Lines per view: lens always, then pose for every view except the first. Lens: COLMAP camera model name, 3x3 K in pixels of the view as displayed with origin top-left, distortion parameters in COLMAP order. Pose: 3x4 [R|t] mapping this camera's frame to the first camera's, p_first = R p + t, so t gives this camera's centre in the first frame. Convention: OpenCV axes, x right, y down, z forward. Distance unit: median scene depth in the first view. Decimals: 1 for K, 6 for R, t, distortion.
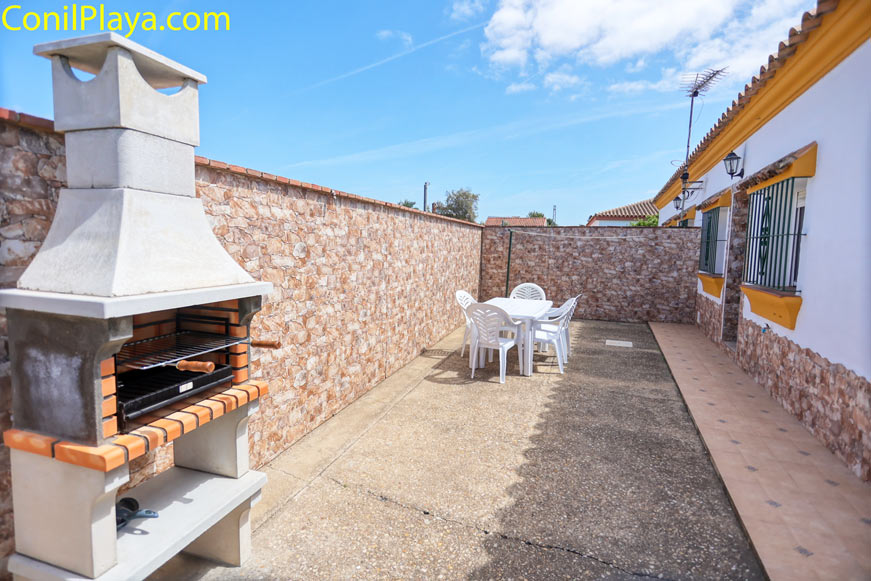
lens RADIAL K [[416.0, 0, 438.0], [0, 416.0, 279.0], [0, 0, 1]] dist [0.004761, 0.001076]
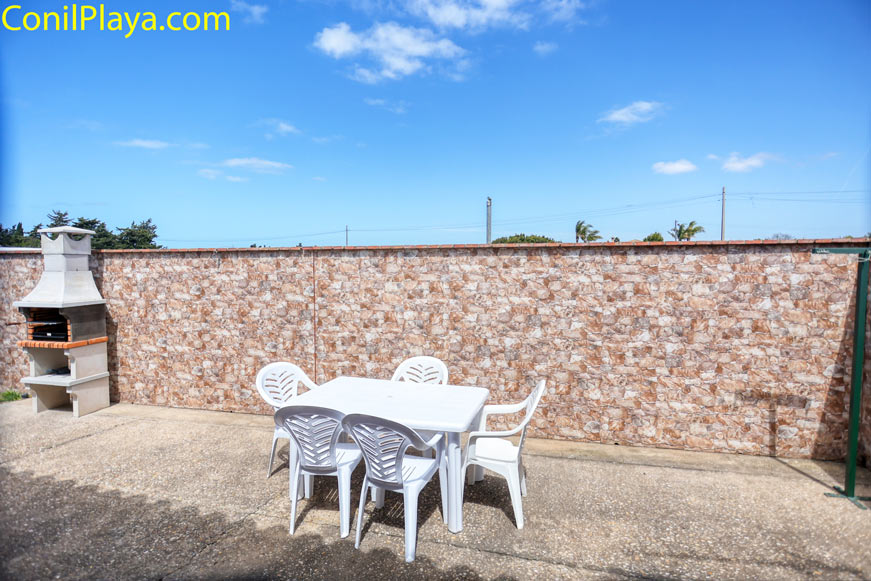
lens RADIAL K [[416.0, 0, 438.0], [0, 416.0, 279.0], [0, 0, 1]] dist [0.004761, 0.001076]
pose [[0.086280, 0.006355, -0.996251, 1.224736], [-0.079711, 0.996818, -0.000545, -0.166575], [0.993077, 0.079459, 0.086512, 1.606265]]
